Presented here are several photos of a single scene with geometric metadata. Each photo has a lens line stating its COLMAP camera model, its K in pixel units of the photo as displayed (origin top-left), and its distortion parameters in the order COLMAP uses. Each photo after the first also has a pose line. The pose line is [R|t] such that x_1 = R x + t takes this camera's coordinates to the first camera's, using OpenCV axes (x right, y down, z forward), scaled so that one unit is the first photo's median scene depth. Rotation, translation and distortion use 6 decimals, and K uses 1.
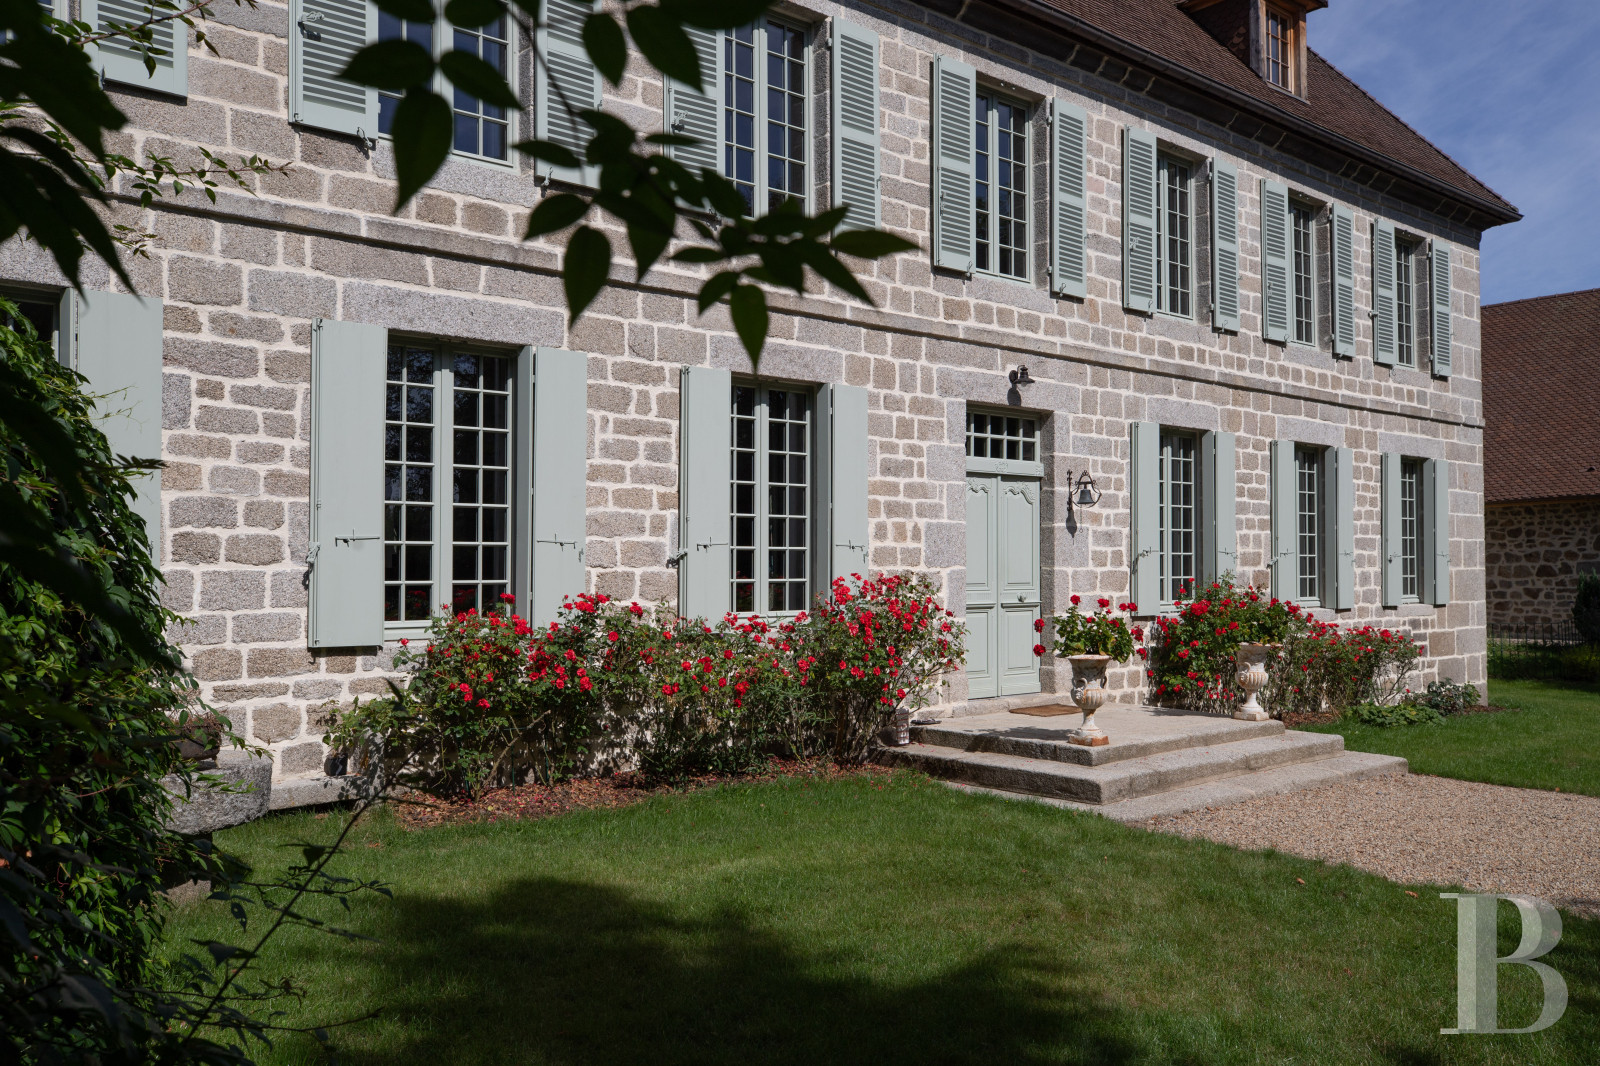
lens RADIAL K [[1276.0, 0, 800.0], [0, 1276.0, 533.0], [0, 0, 1]] dist [0.009201, 0.007183]
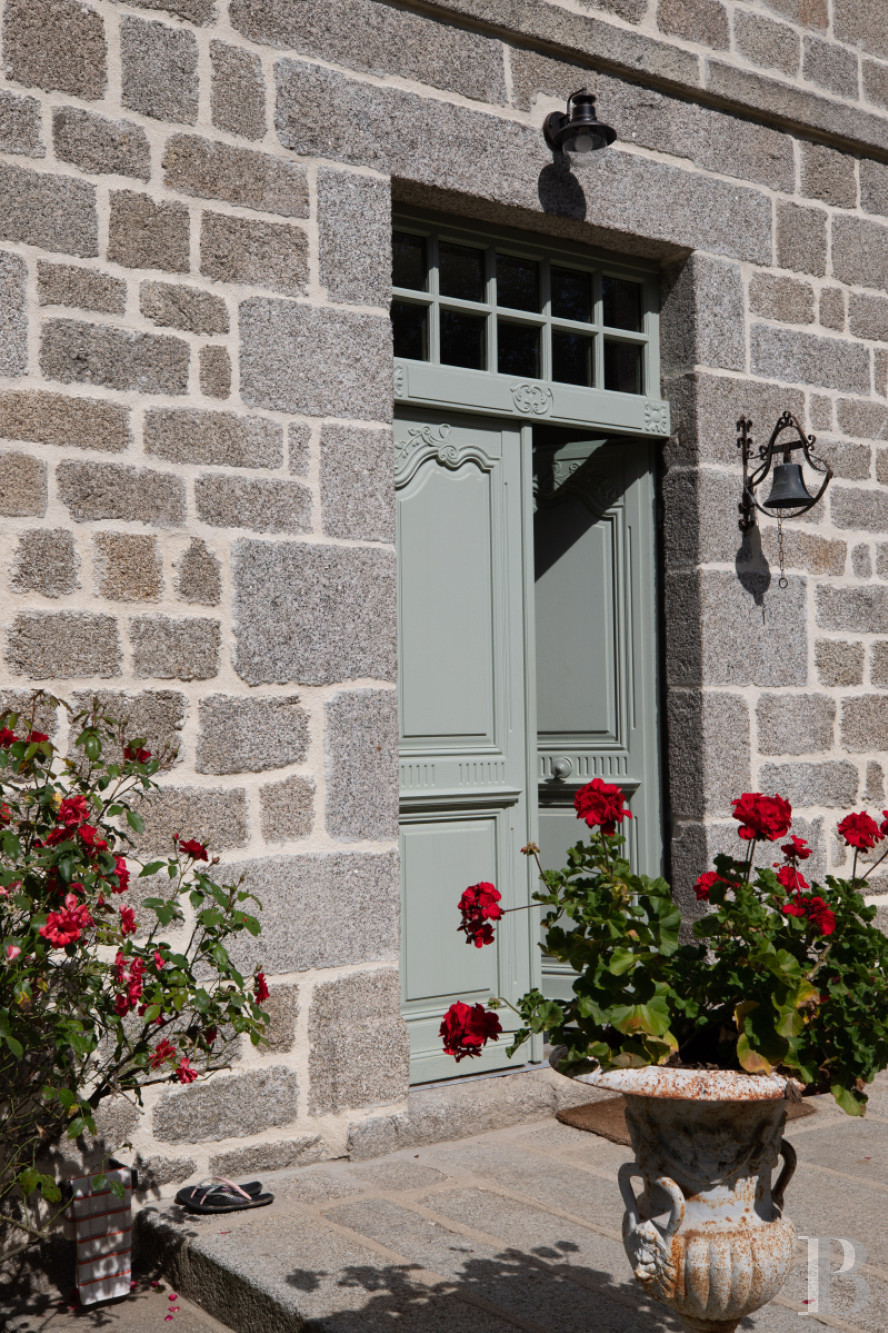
lens RADIAL K [[1441.2, 0, 403.6], [0, 1441.2, 665.9], [0, 0, 1]] dist [0.027572, 0.028391]
pose [[0.993806, -0.020246, -0.109270, 0.177113], [0.018601, 0.999698, -0.016056, 0.028838], [0.109562, 0.013924, 0.993882, 0.651929]]
